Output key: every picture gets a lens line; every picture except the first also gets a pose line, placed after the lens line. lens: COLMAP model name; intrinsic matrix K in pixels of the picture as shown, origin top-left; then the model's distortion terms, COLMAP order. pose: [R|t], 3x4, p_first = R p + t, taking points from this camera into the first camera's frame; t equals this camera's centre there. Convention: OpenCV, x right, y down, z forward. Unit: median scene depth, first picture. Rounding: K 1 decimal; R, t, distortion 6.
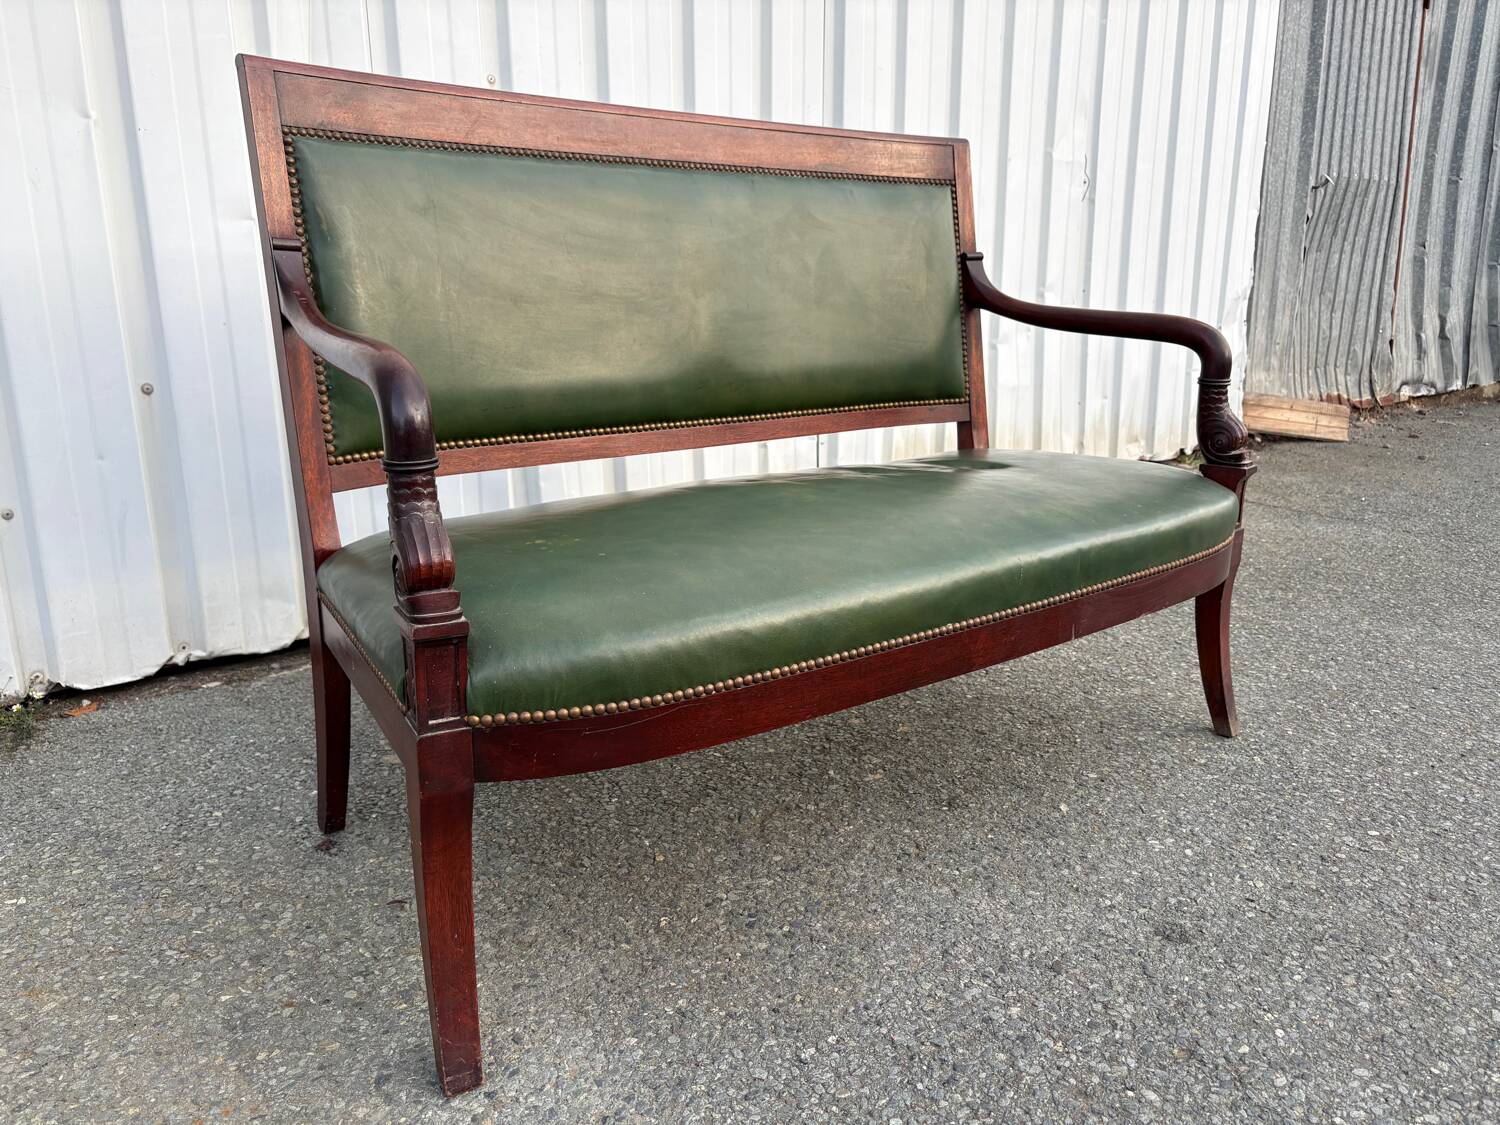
lens RADIAL K [[1148.7, 0, 752.0], [0, 1148.7, 558.1], [0, 0, 1]] dist [0.042878, -0.049745]
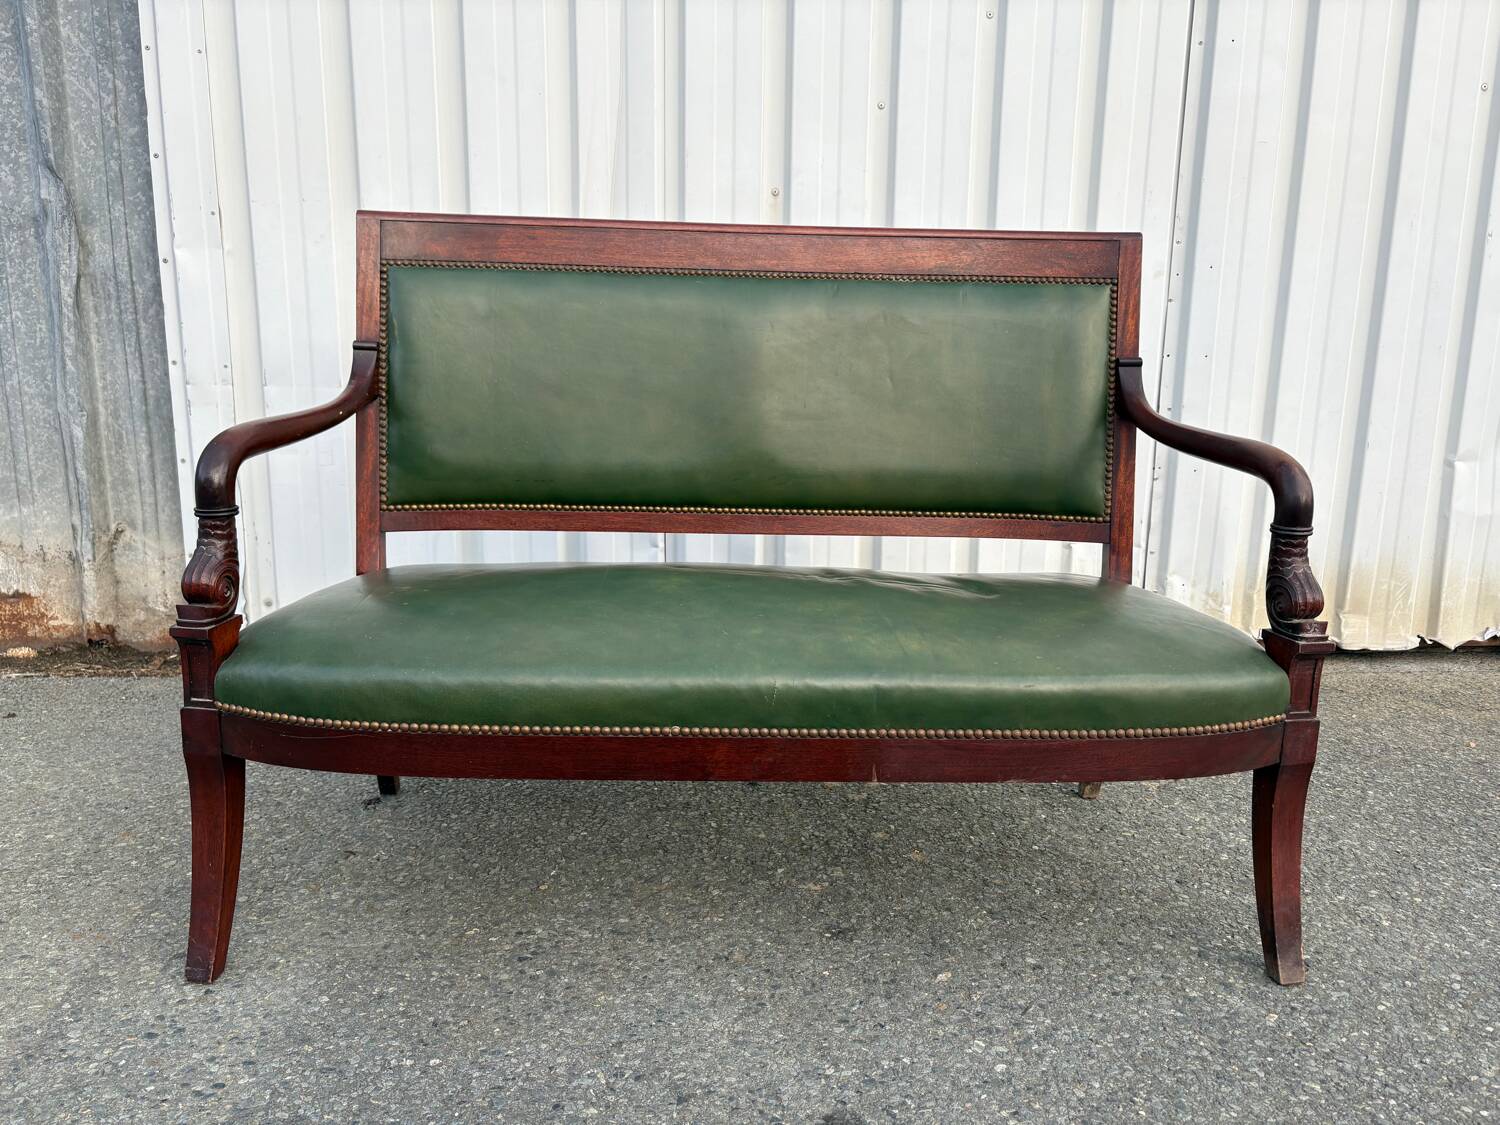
lens RADIAL K [[1148.7, 0, 751.8], [0, 1148.7, 562.1], [0, 0, 1]] dist [0.042878, -0.049745]
pose [[0.801872, 0.132505, -0.582618, 0.693870], [-0.163396, 0.986560, -0.000512, -0.084978], [0.574721, 0.095608, 0.812746, 0.169017]]
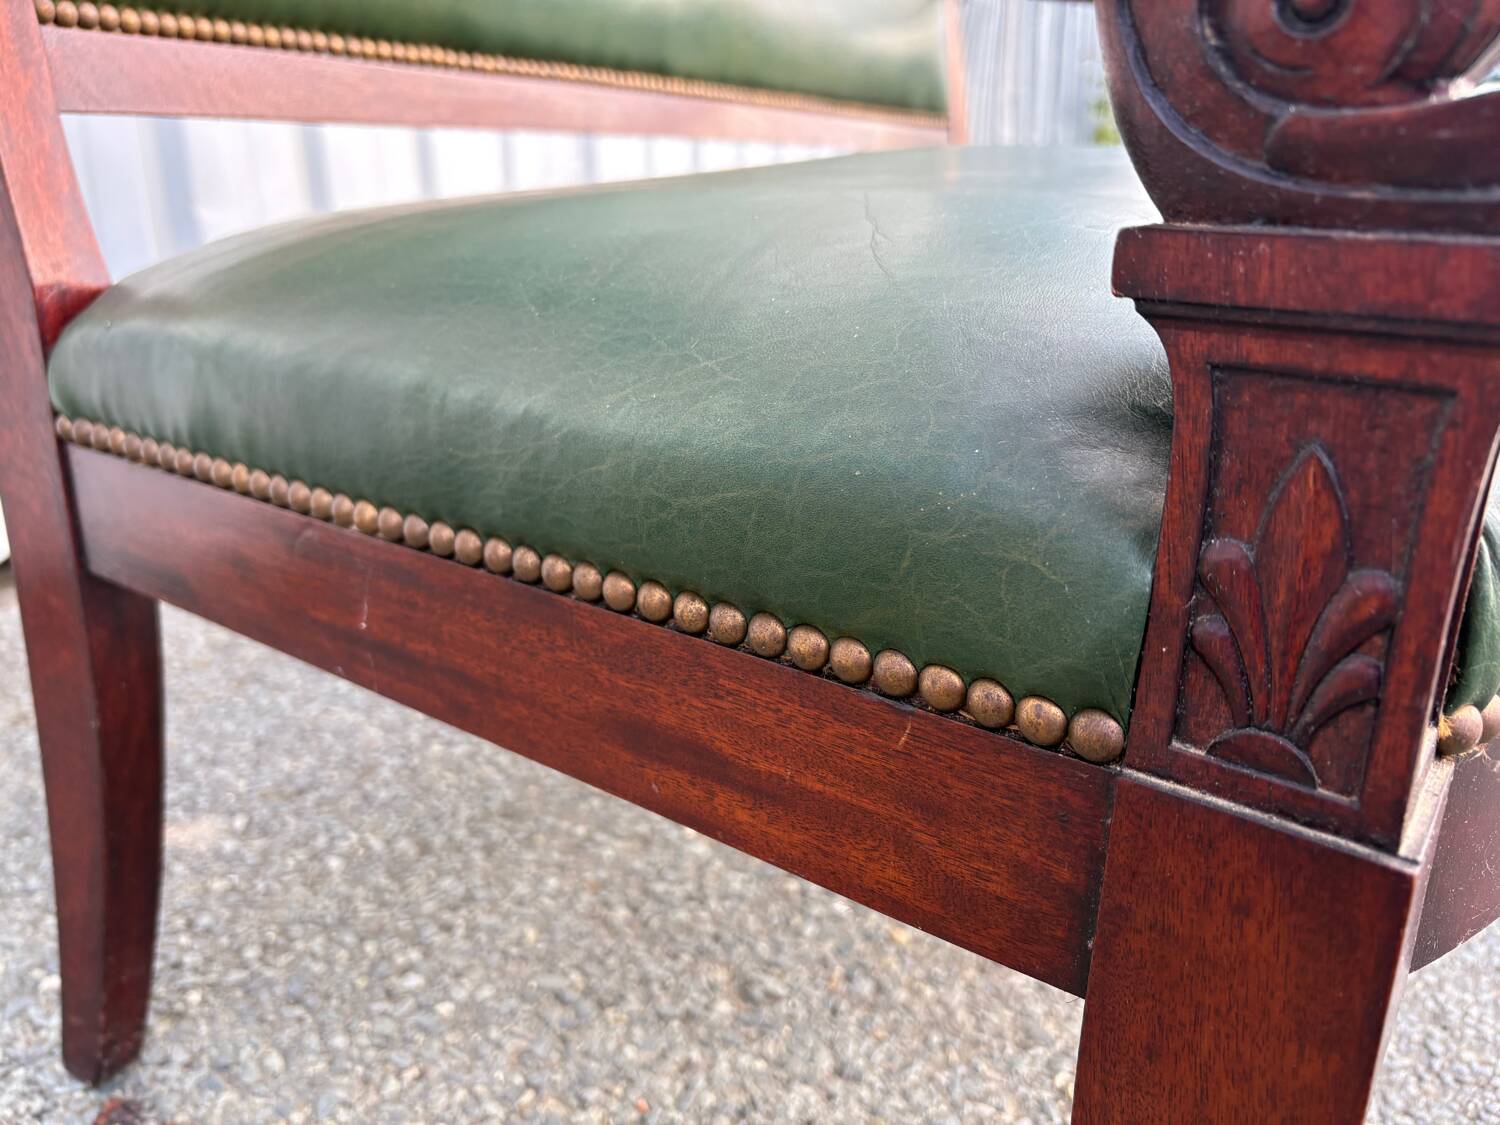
lens RADIAL K [[1176.0, 0, 759.4], [0, 1176.0, 547.1], [0, 0, 1]] dist [0.023443, -0.048581]
pose [[0.908029, -0.123291, 0.400352, -0.310661], [0.095486, 0.991466, 0.088760, 0.049830], [-0.407879, -0.042369, 0.912052, 0.577888]]
